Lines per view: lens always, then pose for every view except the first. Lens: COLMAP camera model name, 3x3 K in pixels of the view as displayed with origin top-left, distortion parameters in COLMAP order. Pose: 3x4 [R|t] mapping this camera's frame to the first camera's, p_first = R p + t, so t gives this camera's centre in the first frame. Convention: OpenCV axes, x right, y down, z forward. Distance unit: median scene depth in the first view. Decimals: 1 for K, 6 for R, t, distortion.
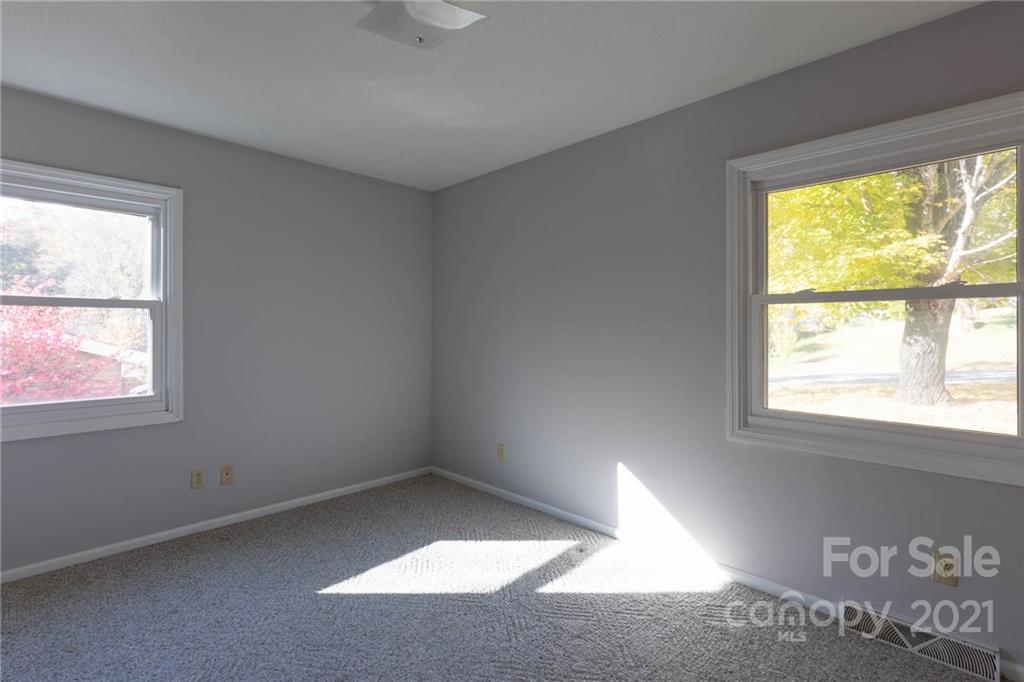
lens RADIAL K [[473.8, 0, 508.6], [0, 473.8, 343.3], [0, 0, 1]] dist [0.000051, 0.000056]
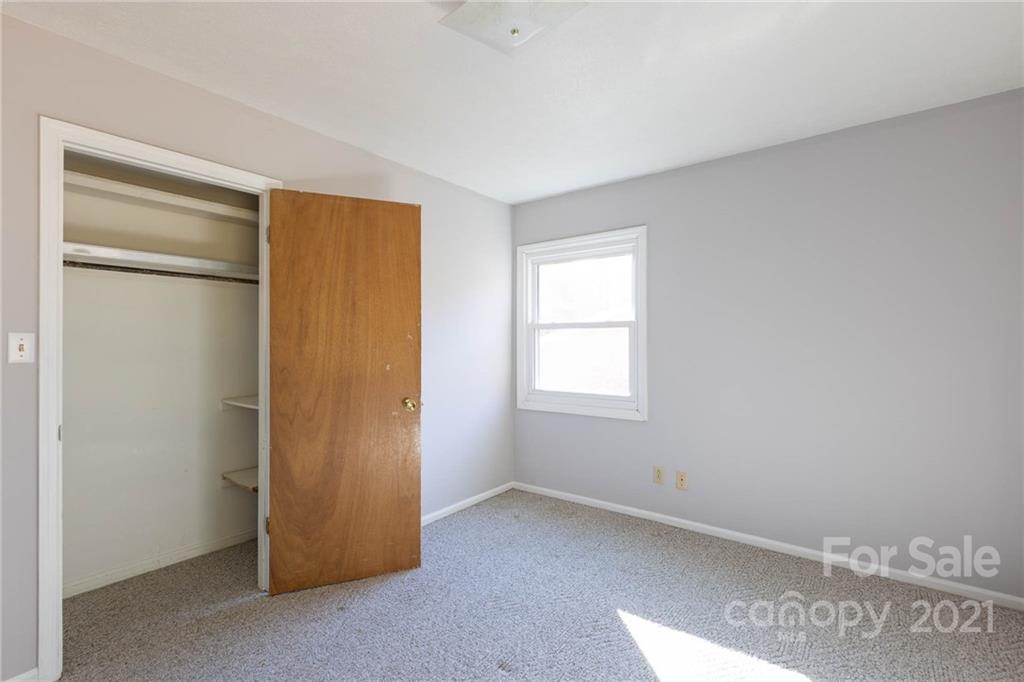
lens RADIAL K [[473.8, 0, 508.6], [0, 473.8, 343.3], [0, 0, 1]] dist [0.000051, 0.000056]
pose [[0.116436, 0.004763, -0.993187, 0.453373], [-0.027340, 0.999625, 0.001589, -0.022748], [0.992822, 0.026969, 0.116523, 0.527831]]
